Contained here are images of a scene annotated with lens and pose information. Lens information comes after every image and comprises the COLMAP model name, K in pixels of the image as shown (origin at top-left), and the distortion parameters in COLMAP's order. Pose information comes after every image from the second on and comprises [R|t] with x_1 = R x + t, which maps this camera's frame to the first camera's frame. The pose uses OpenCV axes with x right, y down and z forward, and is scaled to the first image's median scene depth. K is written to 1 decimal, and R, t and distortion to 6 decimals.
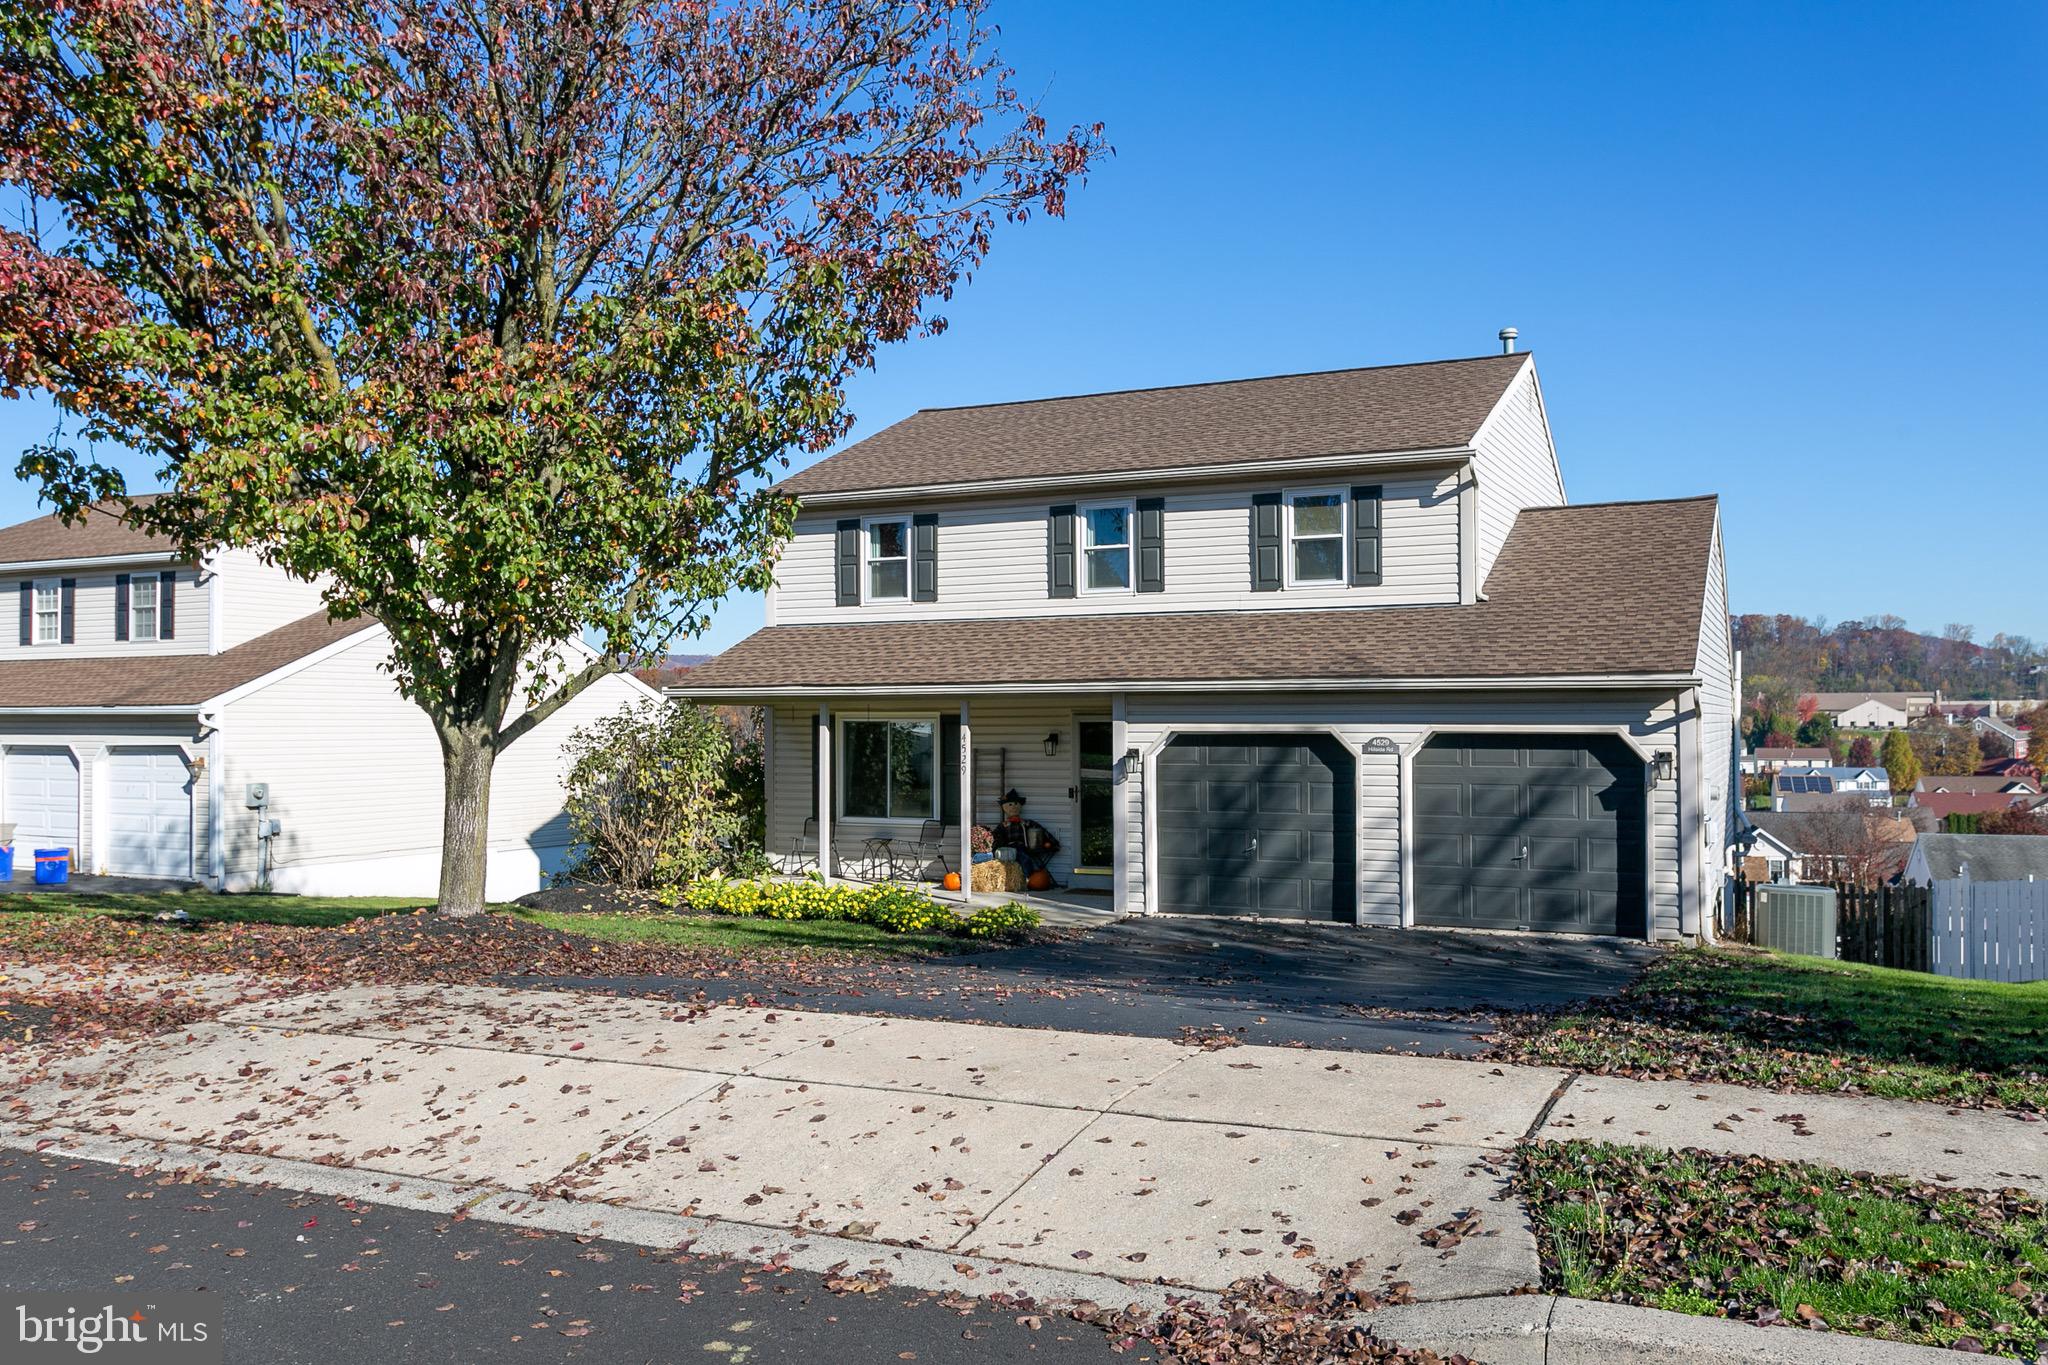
lens RADIAL K [[1584.8, 0, 1024.0], [0, 1584.8, 682.5], [0, 0, 1]] dist [0.005070, -0.002393]
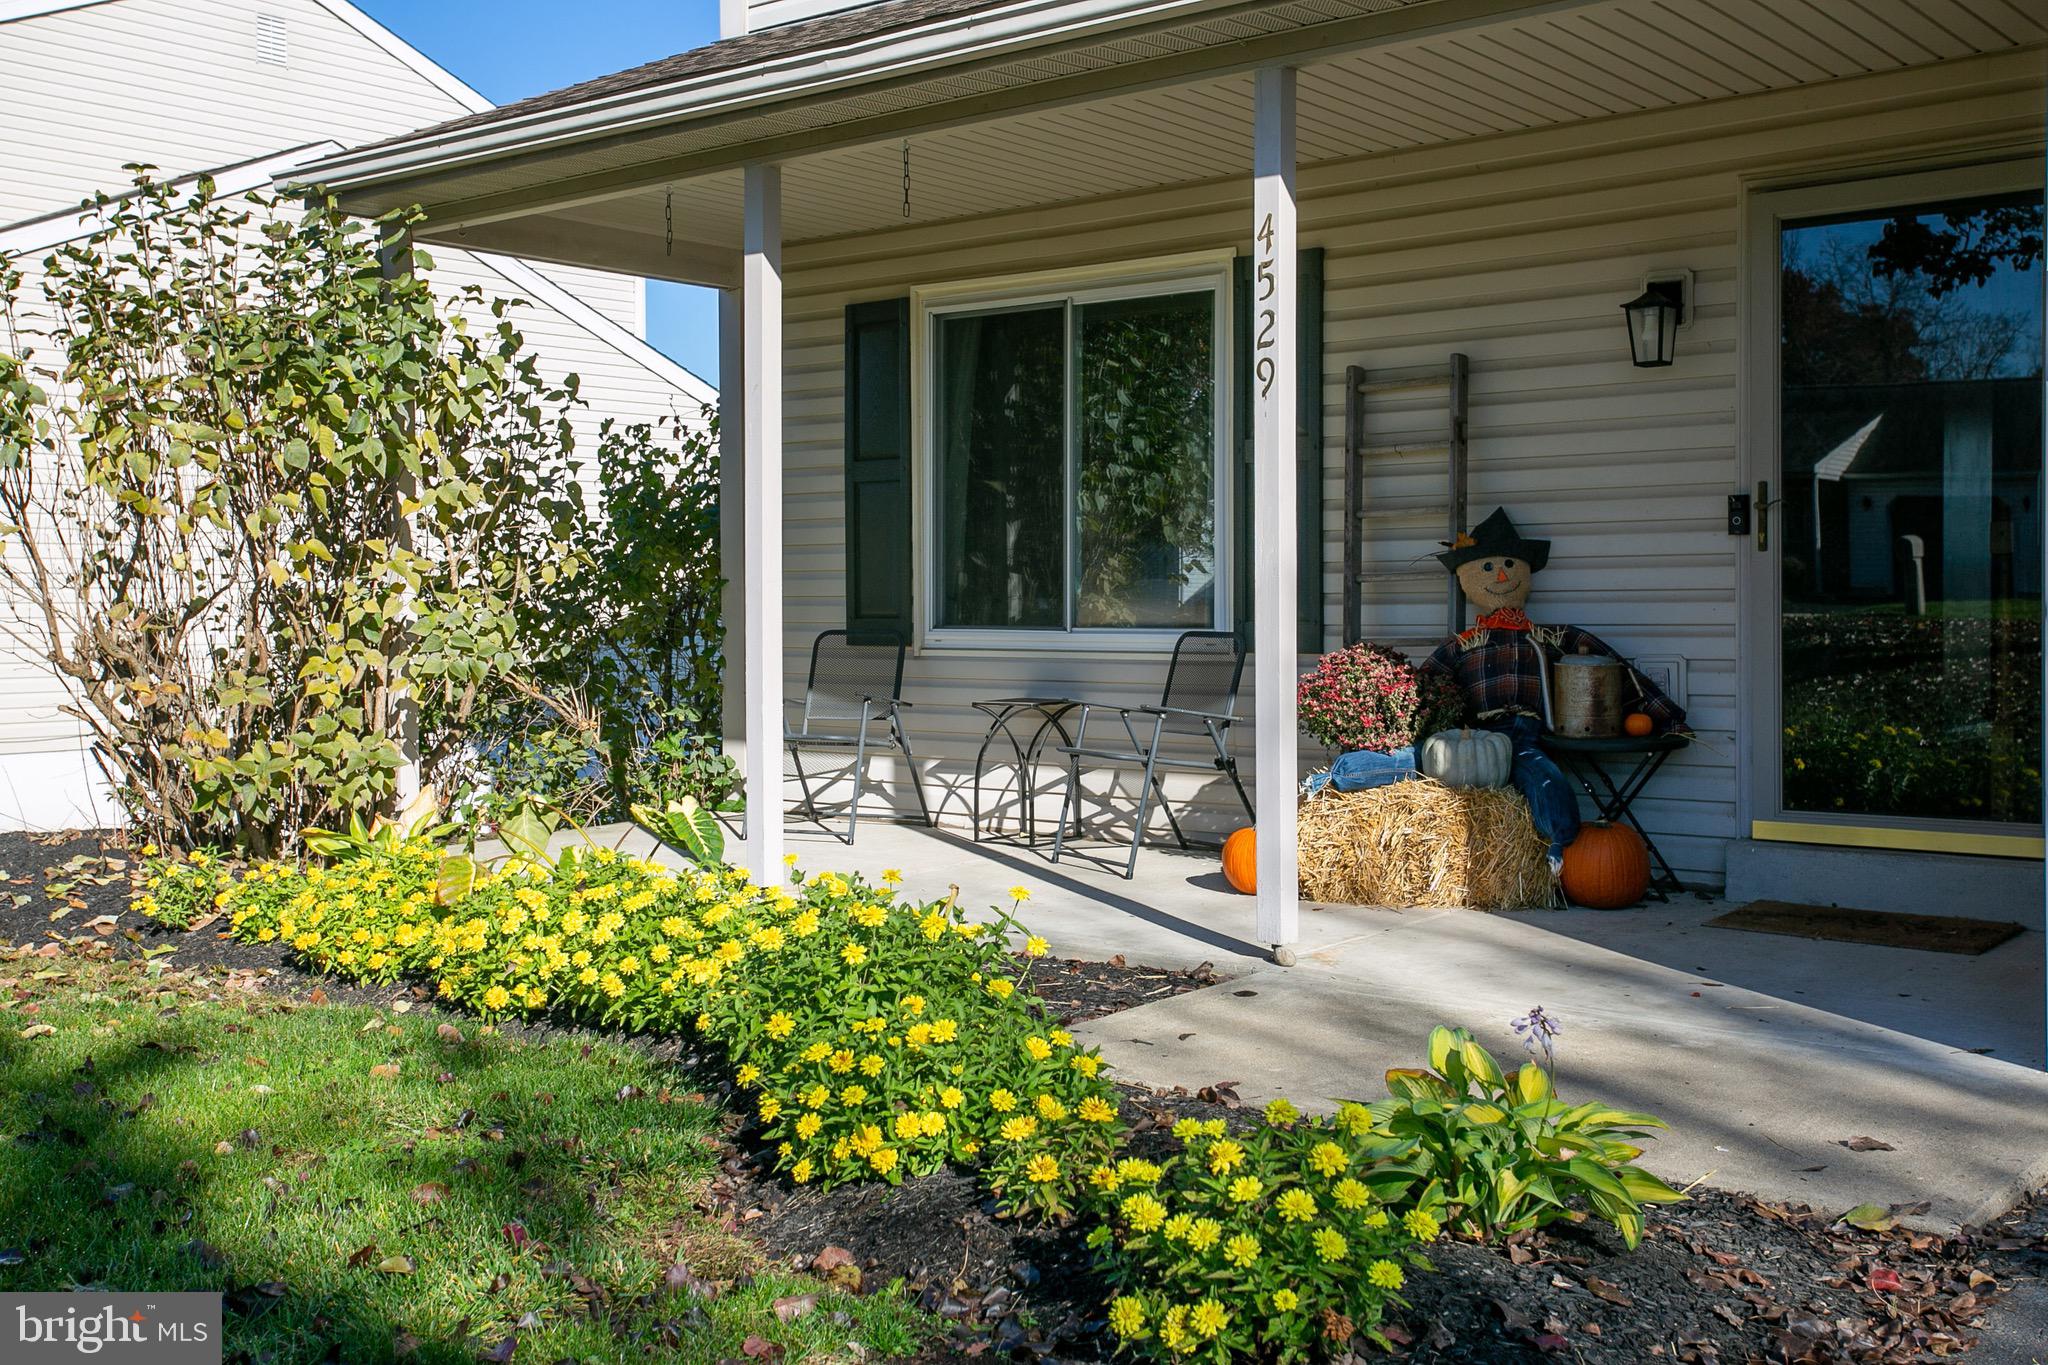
lens RADIAL K [[2111.0, 0, 1025.1], [0, 2111.0, 609.7], [0, 0, 1]] dist [-0.002647, -0.001067]
pose [[0.970329, 0.001007, -0.241785, 0.001394], [0.006553, 0.999514, 0.030460, 0.072712], [0.241699, -0.031141, 0.969852, 0.645333]]
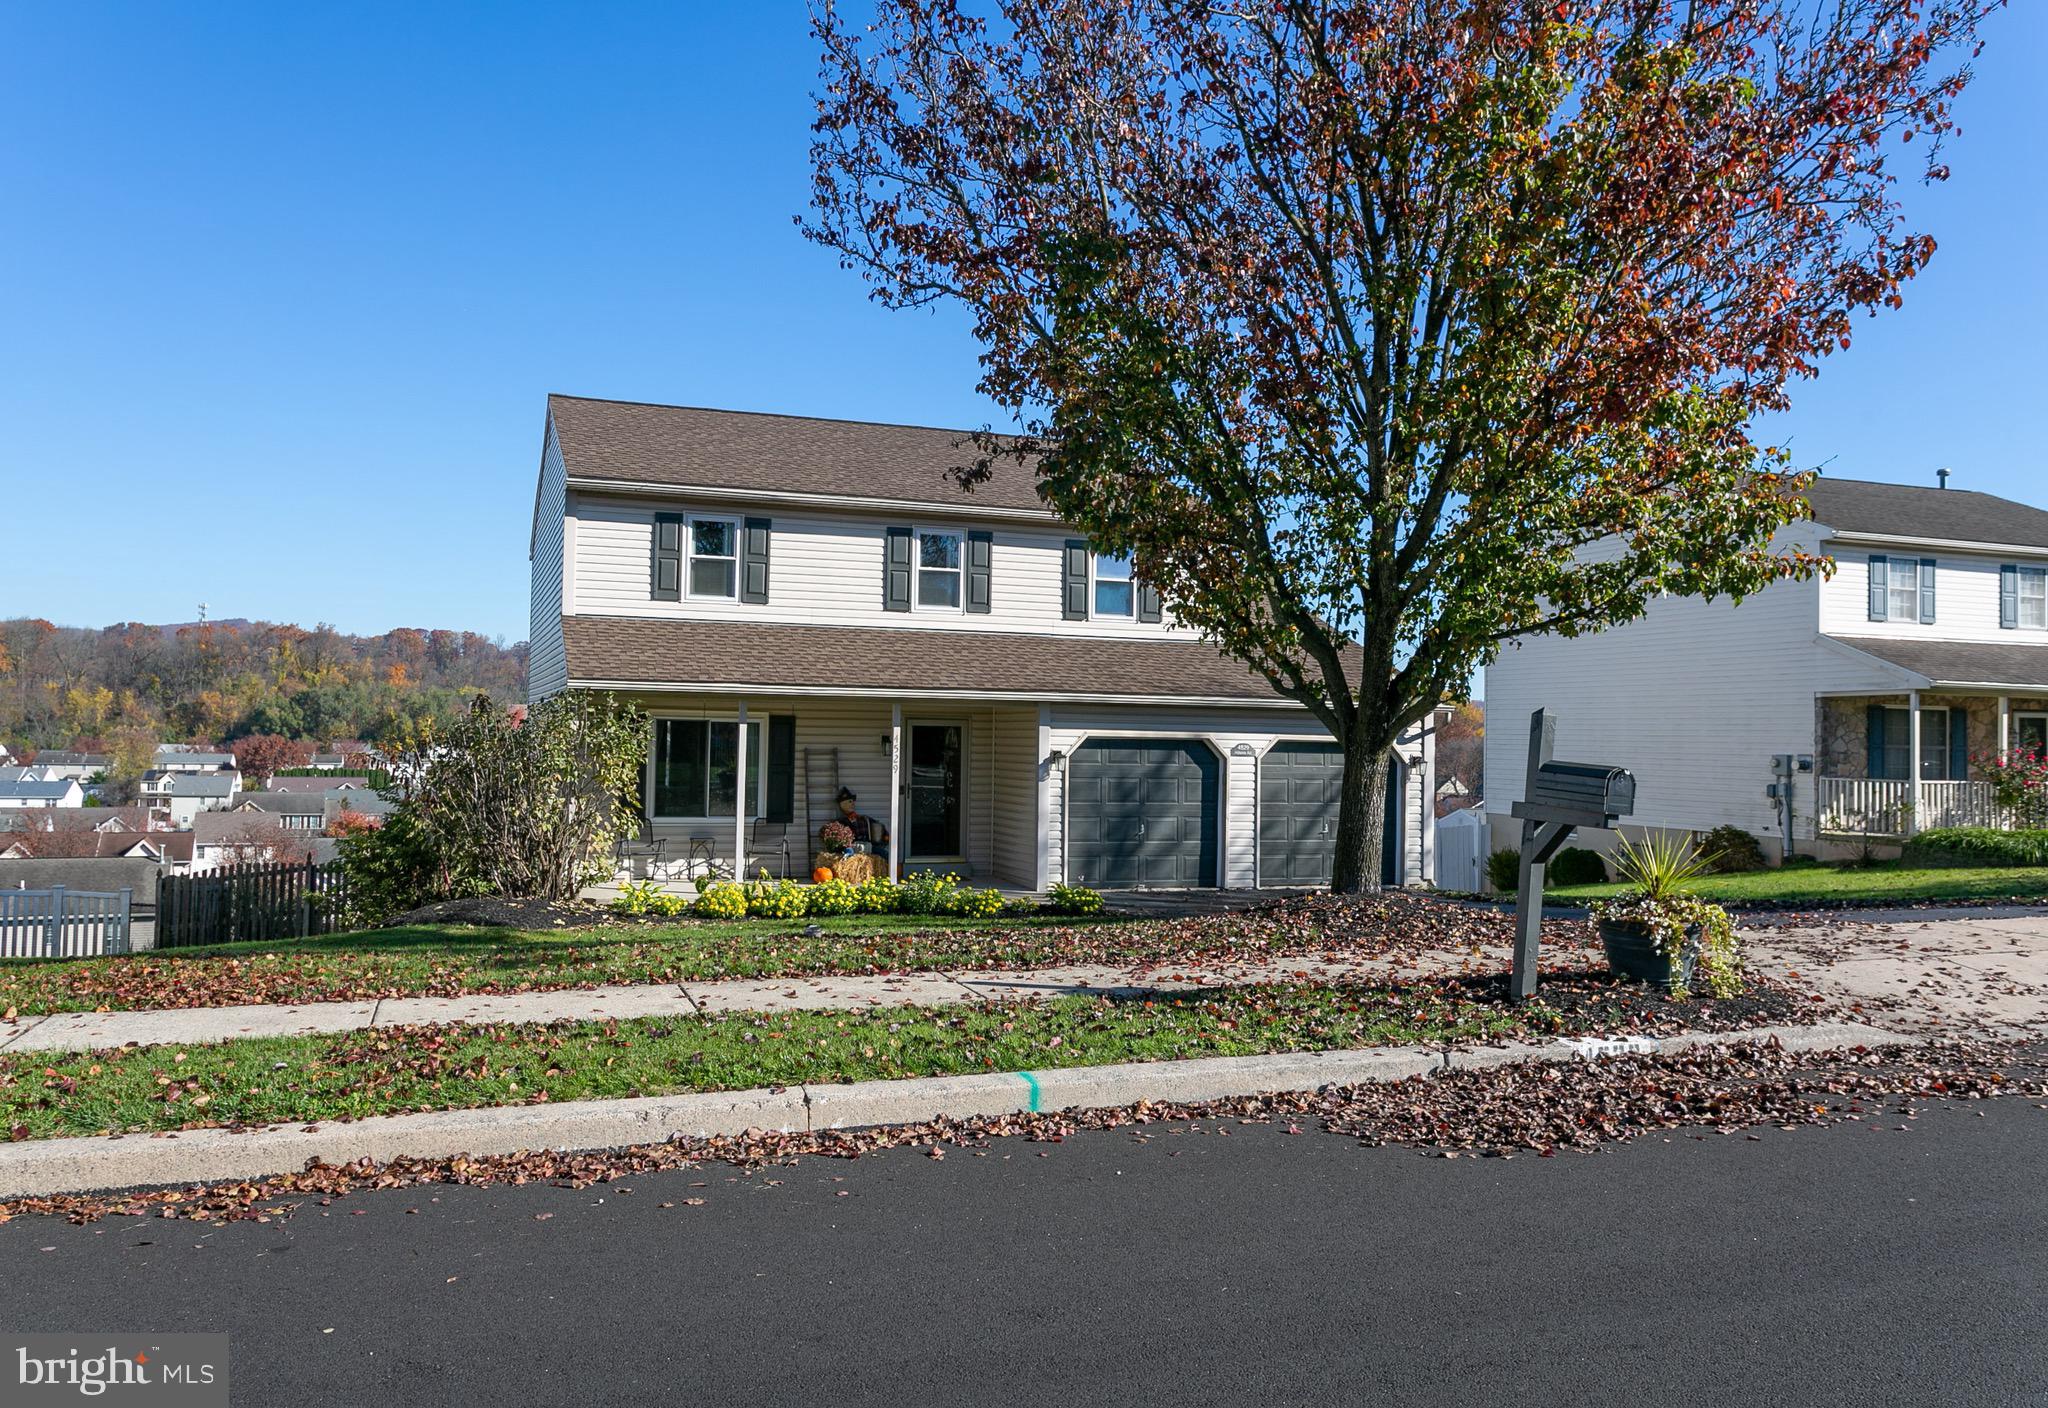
lens RADIAL K [[1508.0, 0, 938.5], [0, 1508.0, 678.3], [0, 0, 1]] dist [0.005035, 0.001112]
pose [[0.724385, 0.041648, 0.688137, -0.662475], [-0.037046, 0.999083, -0.021470, 0.013859], [-0.688400, -0.009941, 0.725263, 0.223229]]
